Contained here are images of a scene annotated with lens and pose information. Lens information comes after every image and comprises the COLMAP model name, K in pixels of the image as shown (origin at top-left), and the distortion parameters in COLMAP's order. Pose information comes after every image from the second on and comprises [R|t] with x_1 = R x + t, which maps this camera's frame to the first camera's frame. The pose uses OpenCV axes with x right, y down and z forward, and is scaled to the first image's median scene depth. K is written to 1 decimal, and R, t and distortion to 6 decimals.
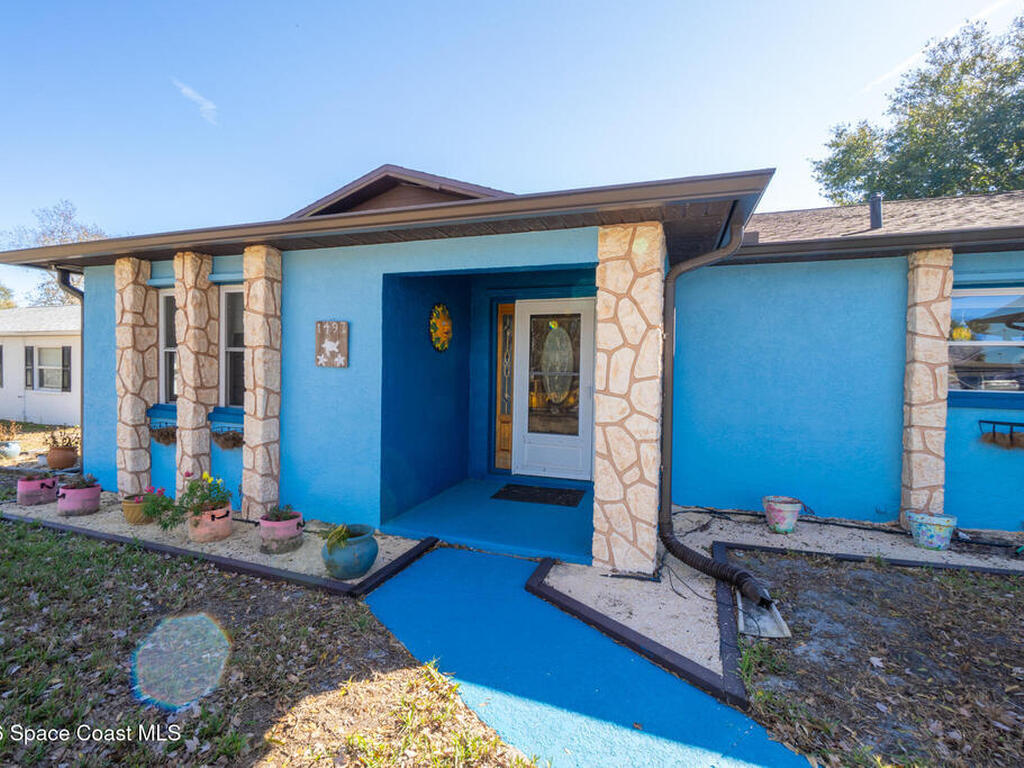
lens RADIAL K [[494.2, 0, 506.2], [0, 494.2, 382.9], [0, 0, 1]] dist [-0.001222, -0.000315]
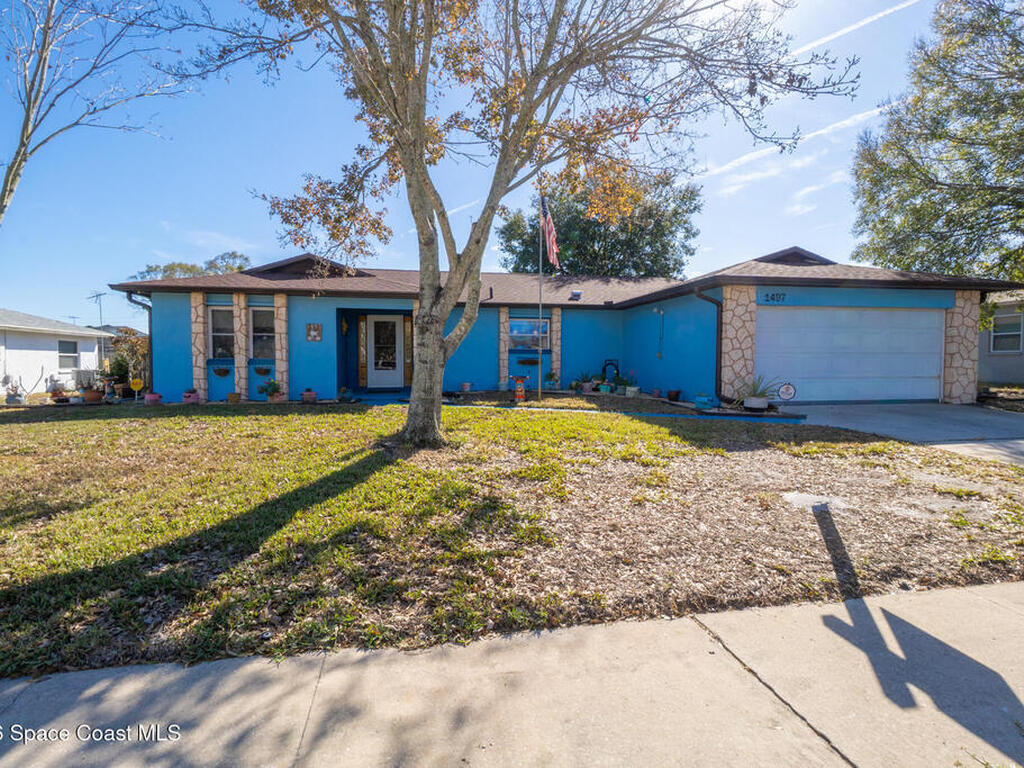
lens RADIAL K [[494.2, 0, 510.3], [0, 494.2, 383.7], [0, 0, 1]] dist [-0.001222, -0.000315]
pose [[0.847730, -0.041809, 0.528778, -0.821595], [0.032009, 0.999104, 0.027679, 0.147146], [-0.529461, -0.006538, 0.848309, -1.710957]]
